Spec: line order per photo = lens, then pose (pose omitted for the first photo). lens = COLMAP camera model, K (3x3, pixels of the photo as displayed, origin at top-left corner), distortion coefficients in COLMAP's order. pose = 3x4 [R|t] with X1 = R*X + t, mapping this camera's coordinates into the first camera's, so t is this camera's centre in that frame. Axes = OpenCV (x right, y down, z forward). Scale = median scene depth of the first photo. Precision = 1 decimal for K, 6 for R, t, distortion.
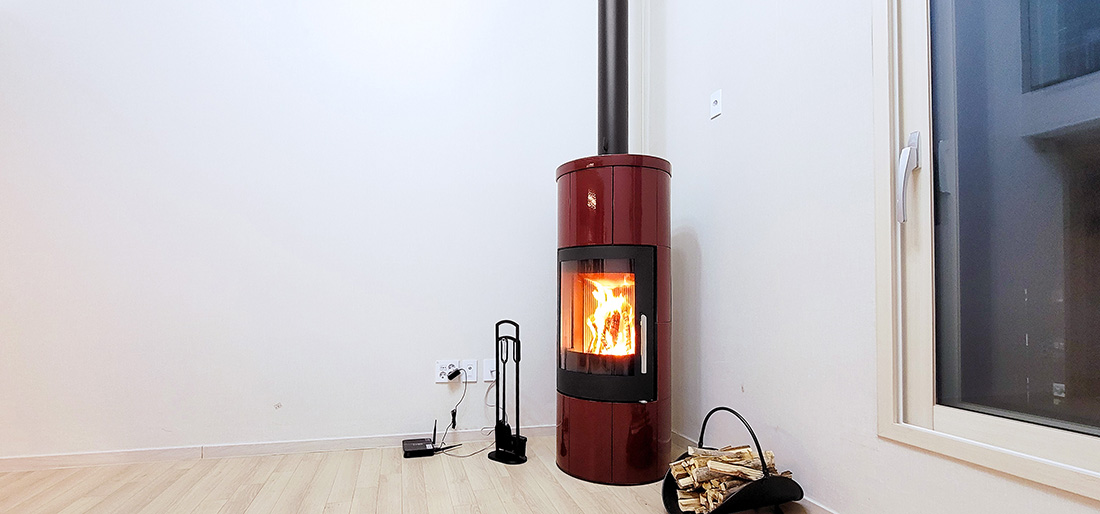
lens RADIAL K [[497.1, 0, 541.9], [0, 497.1, 282.2], [0, 0, 1]] dist [0.002614, -0.000423]
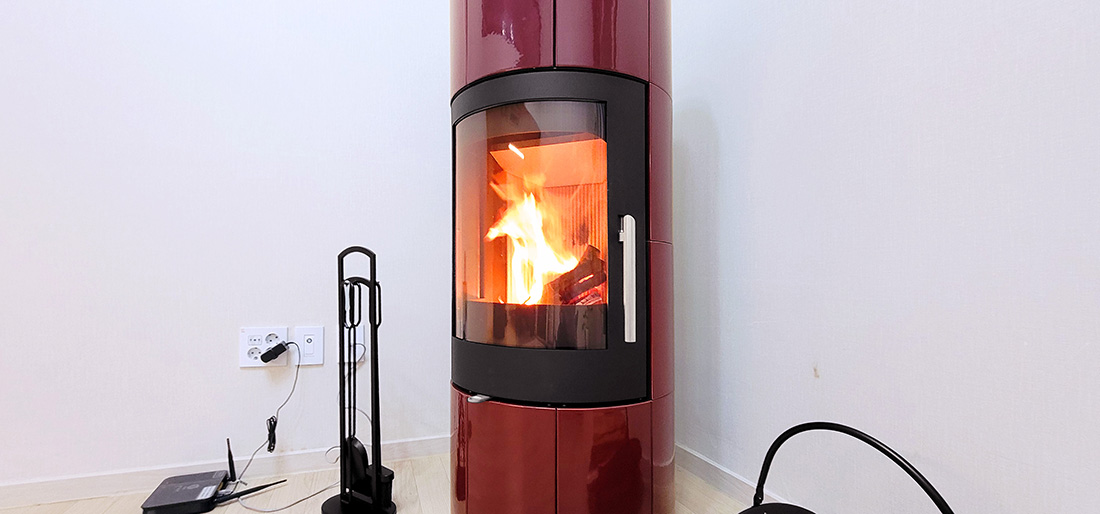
lens RADIAL K [[462.9, 0, 561.0], [0, 462.9, 280.2], [0, 0, 1]] dist [-0.007953, 0.002265]
pose [[0.992174, -0.001775, 0.124853, 0.079002], [-0.003549, 0.999094, 0.042406, 0.090507], [-0.124815, -0.042518, 0.991269, 0.498353]]
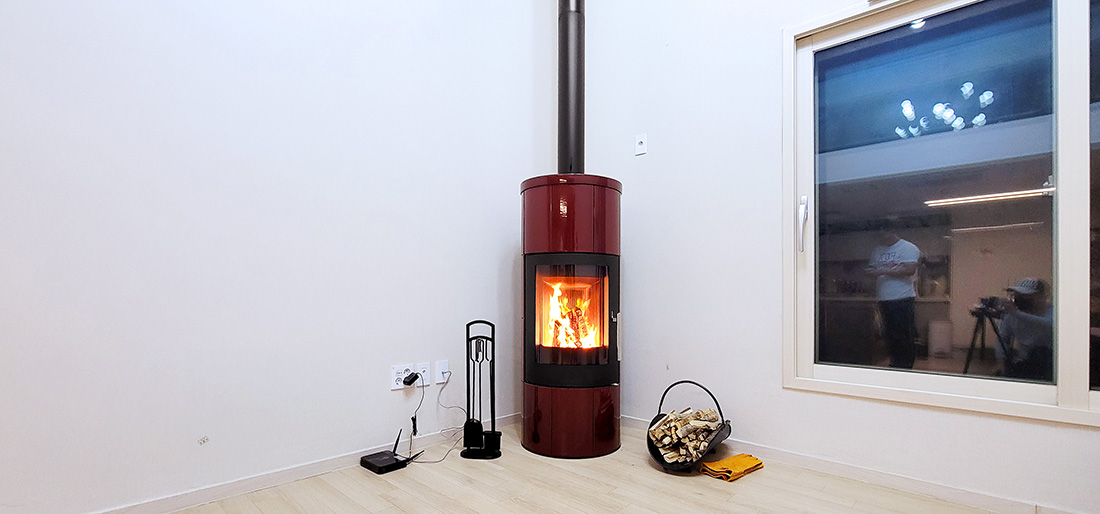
lens RADIAL K [[482.8, 0, 562.0], [0, 482.8, 279.7], [0, 0, 1]] dist [0.003012, -0.000816]
pose [[0.844529, 0.009230, 0.535430, -0.467796], [-0.012540, 0.999918, 0.002542, -0.013620], [-0.535362, -0.008861, 0.844576, 0.065088]]
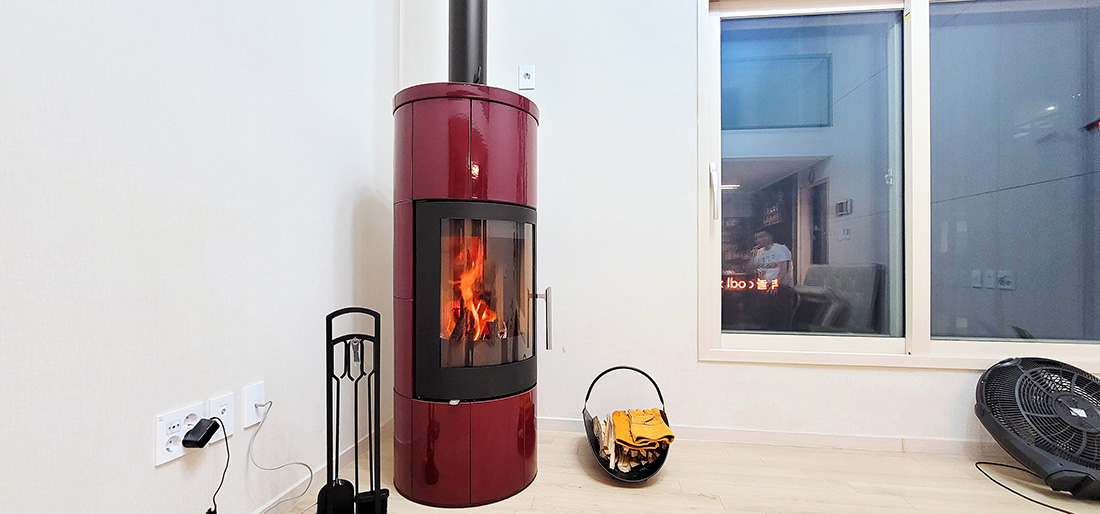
lens RADIAL K [[462.9, 0, 554.1], [0, 462.9, 252.1], [0, 0, 1]] dist [-0.007953, 0.002265]
pose [[0.383428, 0.013625, 0.923470, -0.494274], [-0.033091, 0.999452, -0.001006, 0.001754], [-0.922978, -0.030173, 0.383669, 0.571581]]
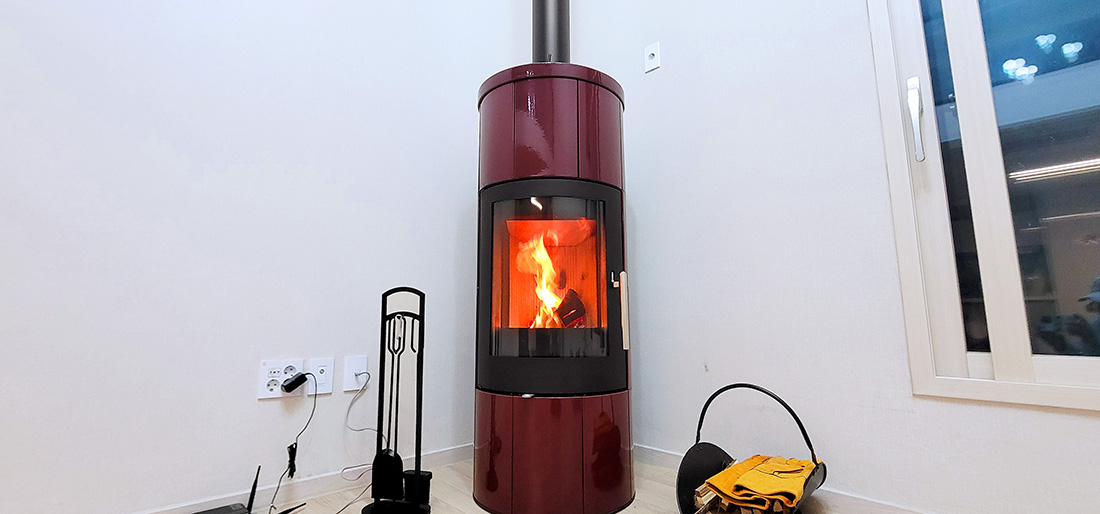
lens RADIAL K [[462.9, 0, 564.8], [0, 462.9, 239.6], [0, 0, 1]] dist [-0.007953, 0.002265]
pose [[0.877590, 0.065295, 0.474944, -0.180355], [-0.000472, 0.990799, -0.135342, 0.095914], [-0.479412, 0.118550, 0.869546, 0.360230]]
